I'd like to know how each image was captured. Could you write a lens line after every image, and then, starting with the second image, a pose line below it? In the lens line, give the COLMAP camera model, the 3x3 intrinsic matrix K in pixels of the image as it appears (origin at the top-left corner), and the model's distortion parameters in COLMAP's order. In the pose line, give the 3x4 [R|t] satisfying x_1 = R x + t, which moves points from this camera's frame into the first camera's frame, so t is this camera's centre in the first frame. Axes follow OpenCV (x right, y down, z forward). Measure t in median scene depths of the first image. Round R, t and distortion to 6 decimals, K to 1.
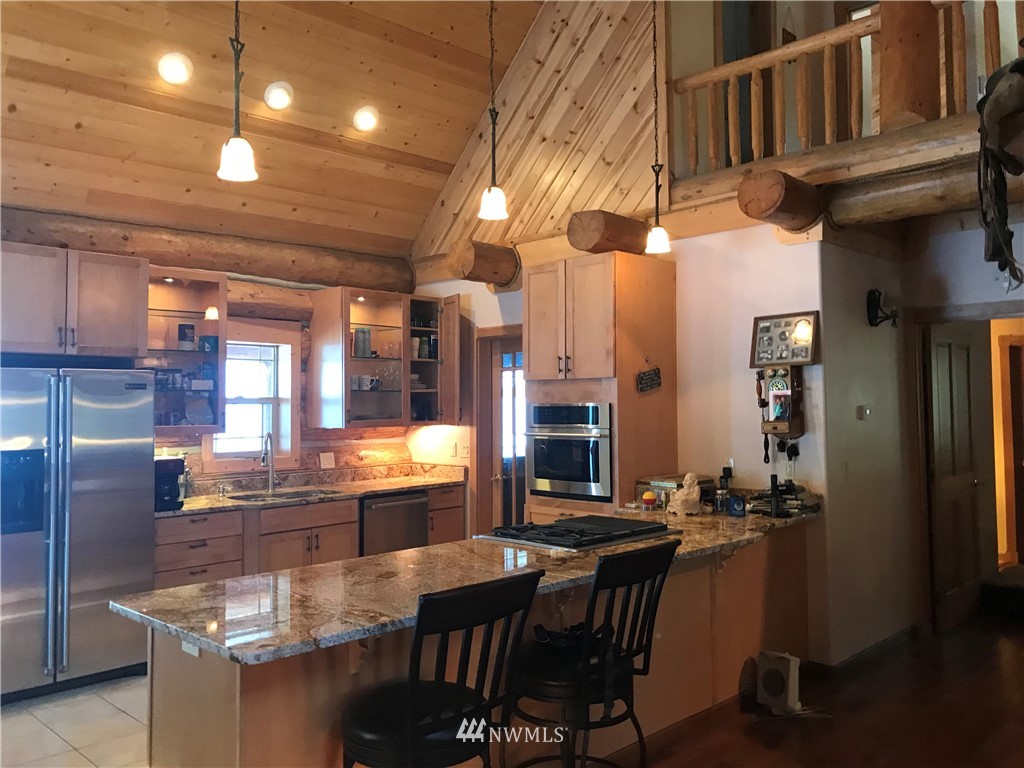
lens RADIAL K [[833.9, 0, 509.0], [0, 833.9, 377.0], [0, 0, 1]] dist [0.049696, -0.050140]
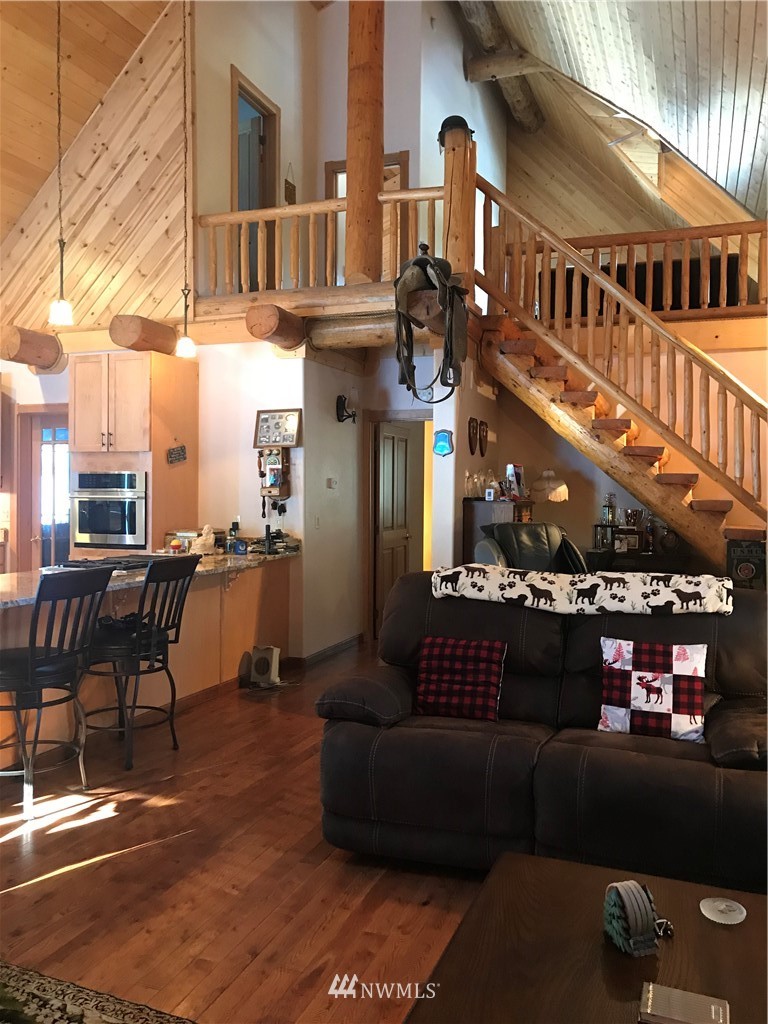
lens RADIAL K [[840.6, 0, 384.0], [0, 840.6, 512.0], [0, 0, 1]] dist [0.070549, -0.121756]
pose [[0.912289, 0.005849, 0.409505, -0.069541], [-0.029168, 0.998287, 0.050722, 0.015704], [-0.408507, -0.058217, 0.910897, -0.303575]]
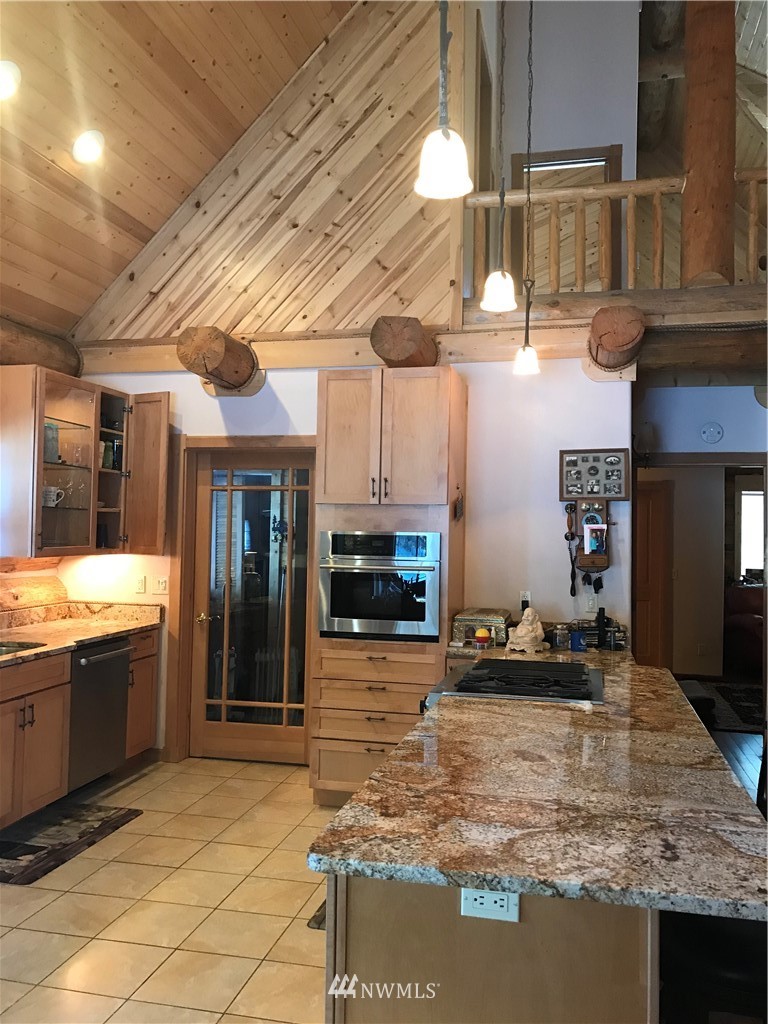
lens RADIAL K [[832.0, 0, 384.0], [0, 832.0, 512.0], [0, 0, 1]] dist [0.034225, -0.037609]
pose [[0.850903, 0.036305, 0.524067, -0.376814], [-0.041039, 0.999154, -0.002584, 0.012547], [-0.523718, -0.019309, 0.851673, 0.244979]]
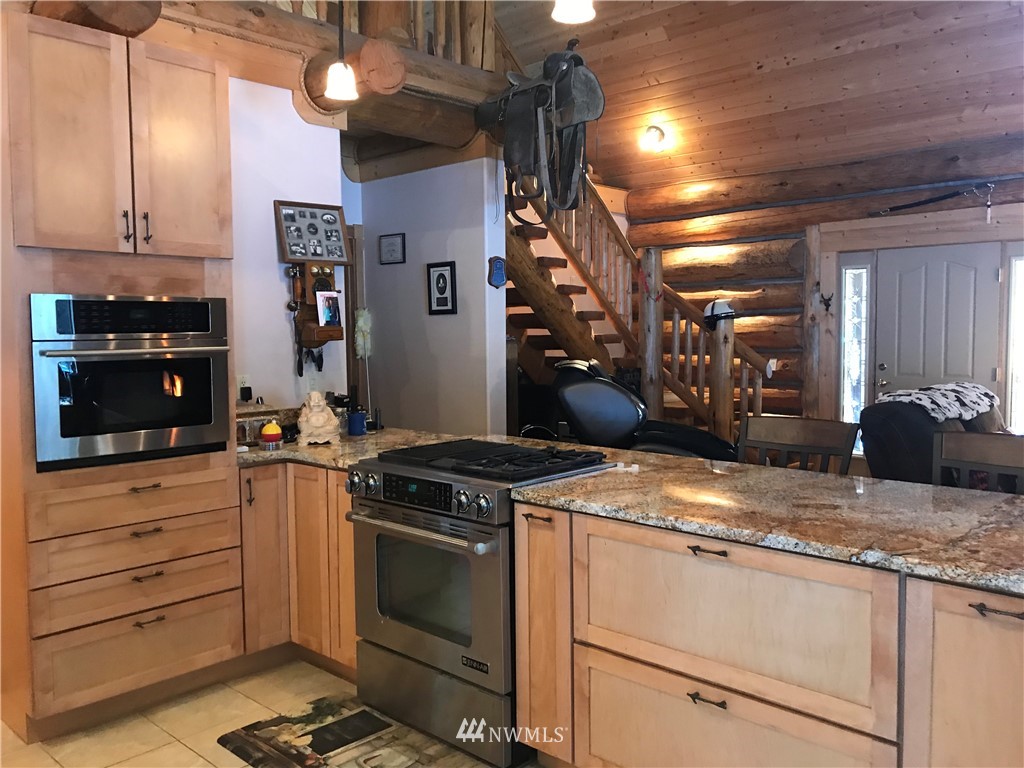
lens RADIAL K [[833.9, 0, 509.0], [0, 833.9, 377.0], [0, 0, 1]] dist [0.049696, -0.050140]
pose [[-0.027762, -0.052100, 0.998256, -0.502379], [-0.024047, 0.998387, 0.051438, 0.049758], [-0.999325, -0.022577, -0.028970, 0.740313]]
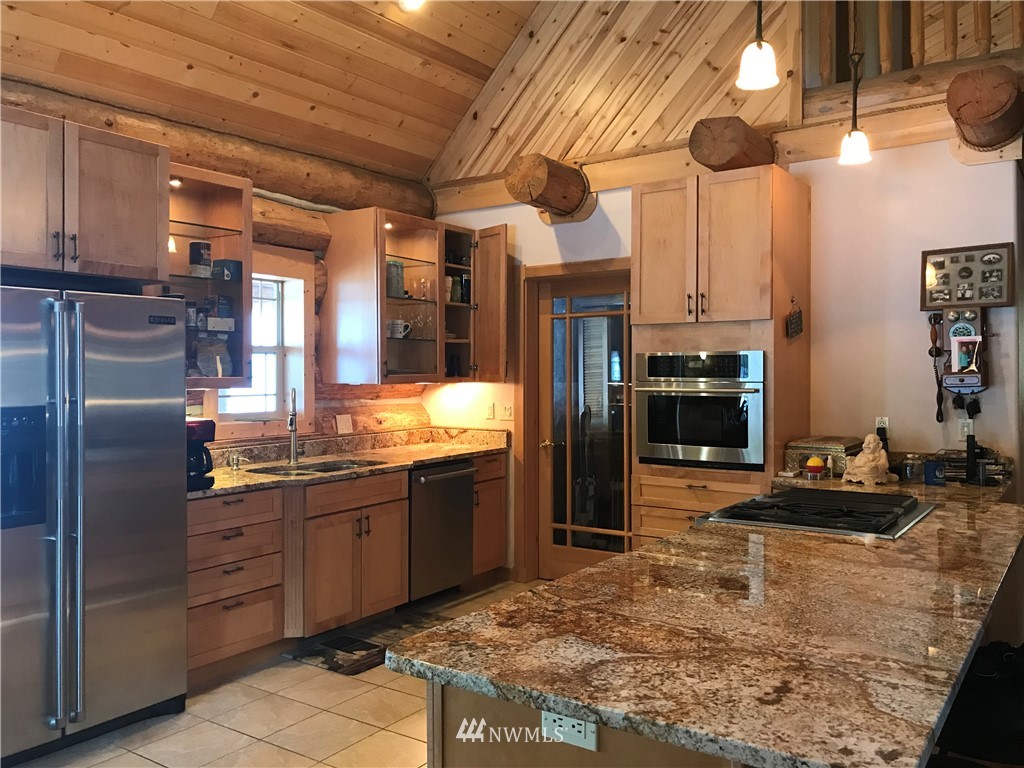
lens RADIAL K [[832.0, 0, 513.2], [0, 832.0, 374.9], [0, 0, 1]] dist [0.034225, -0.037609]
pose [[0.984593, 0.004554, 0.174800, -0.246378], [-0.010860, 0.999324, 0.035135, 0.026799], [-0.174522, -0.036492, 0.983977, 0.216951]]
